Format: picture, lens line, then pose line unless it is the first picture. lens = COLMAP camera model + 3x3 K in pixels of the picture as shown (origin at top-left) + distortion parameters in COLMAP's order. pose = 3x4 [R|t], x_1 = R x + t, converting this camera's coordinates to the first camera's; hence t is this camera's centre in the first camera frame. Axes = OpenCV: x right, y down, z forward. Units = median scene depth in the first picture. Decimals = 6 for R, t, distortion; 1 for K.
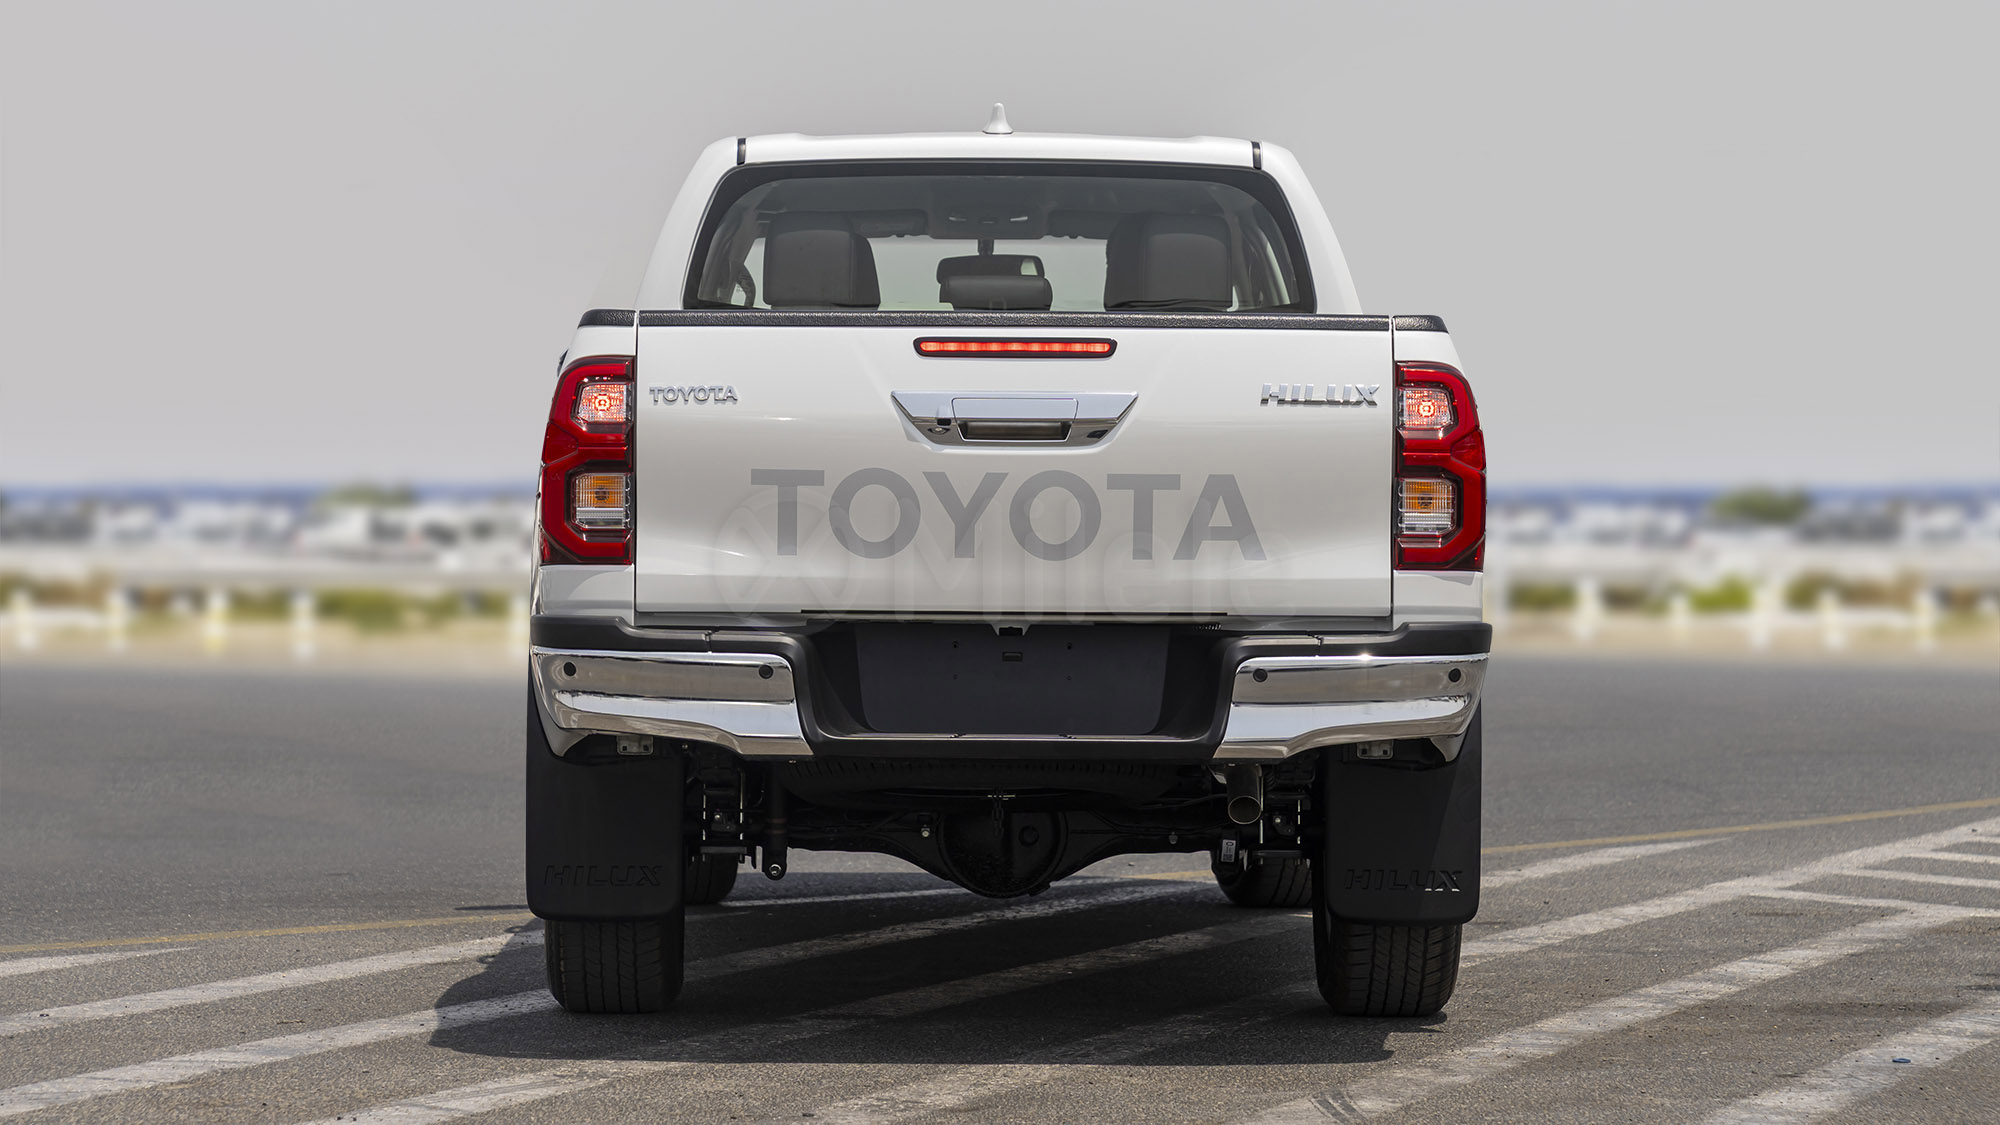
lens RADIAL K [[5133.0, 0, 1000.0], [0, 5133.0, 562.5], [0, 0, 1]] dist [0.083206, -0.219396]
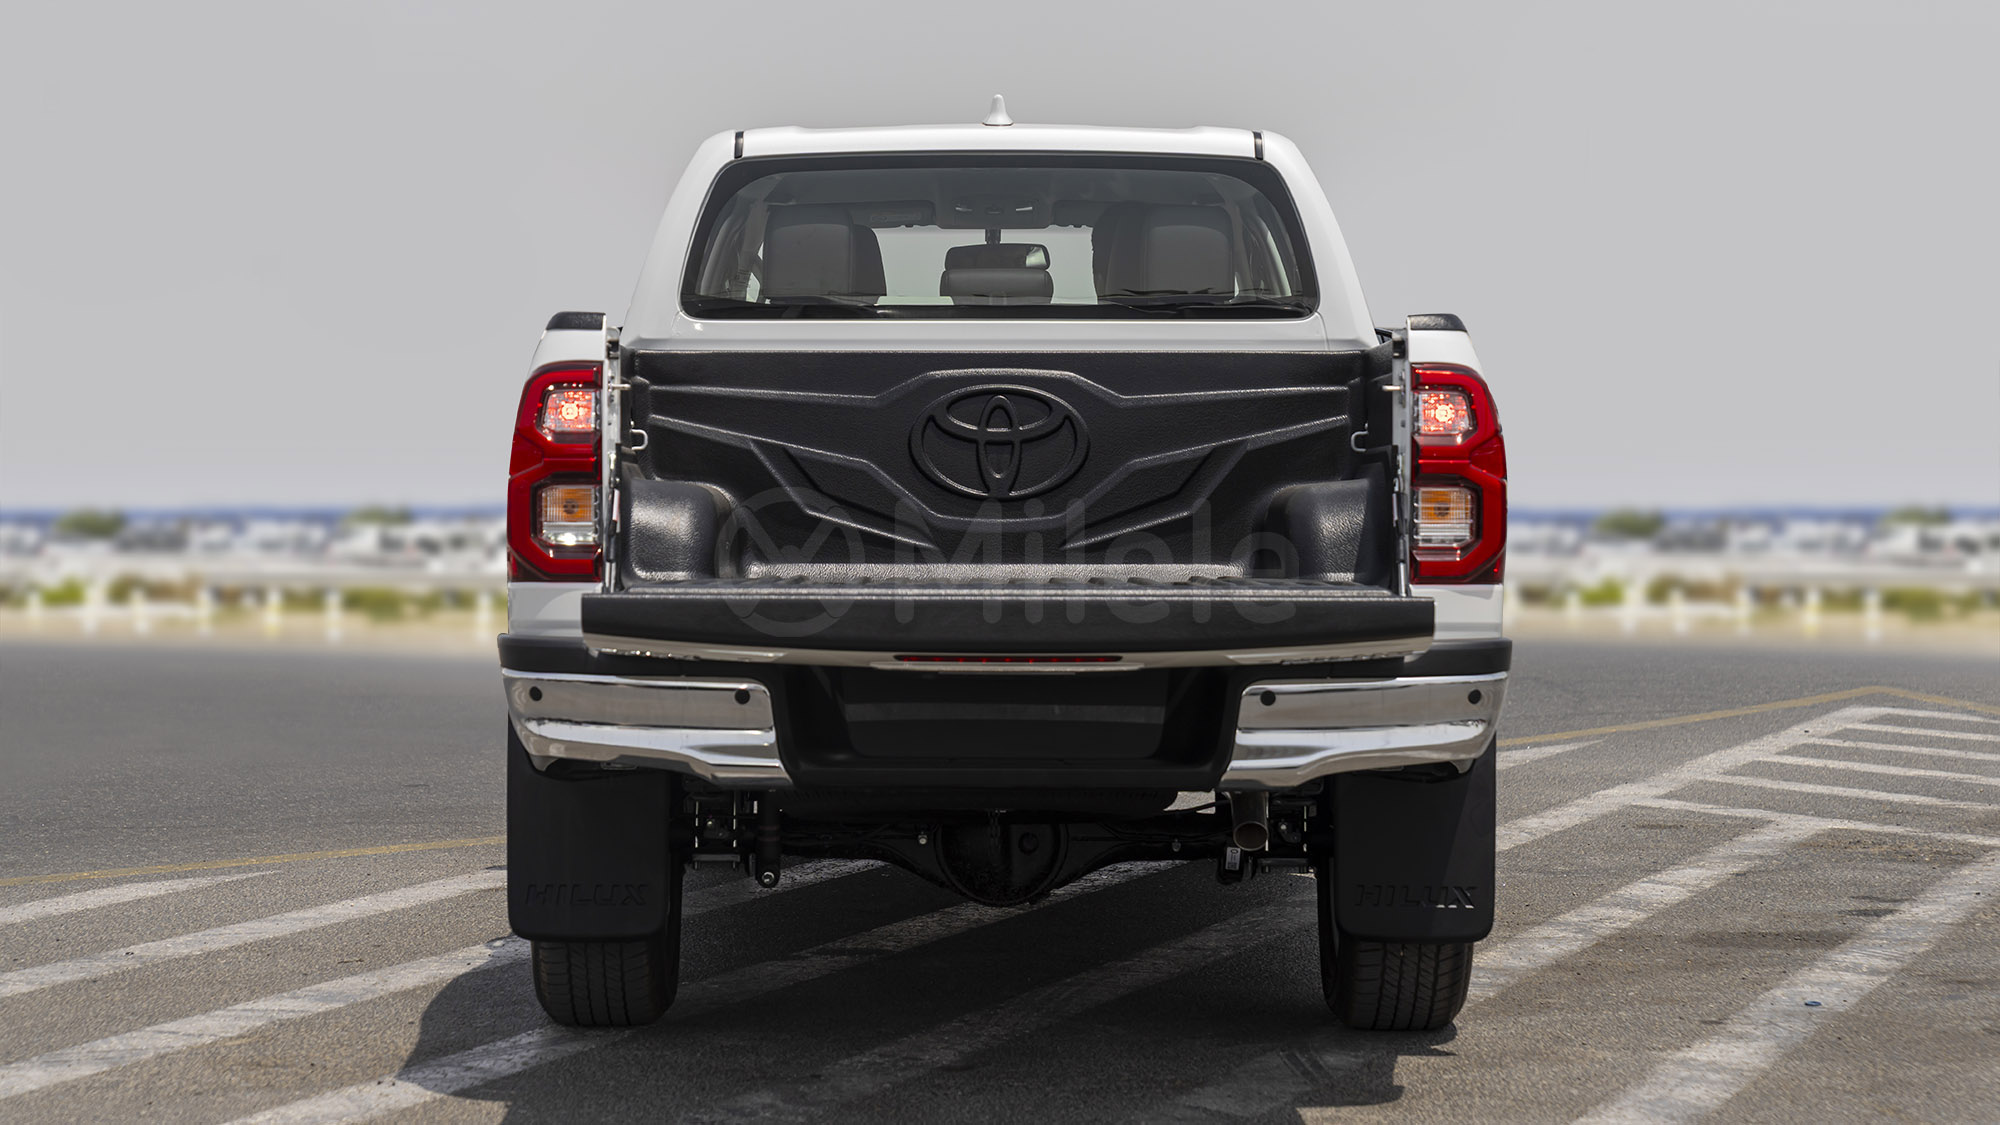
lens RADIAL K [[4087.3, 0, 925.3], [0, 4087.3, 518.1], [0, 0, 1]] dist [-0.013833, -0.136903]
pose [[0.999595, -0.003745, -0.028222, 0.008391], [0.004059, 0.999930, 0.011098, -0.017822], [0.028179, -0.011208, 0.999540, 0.227603]]
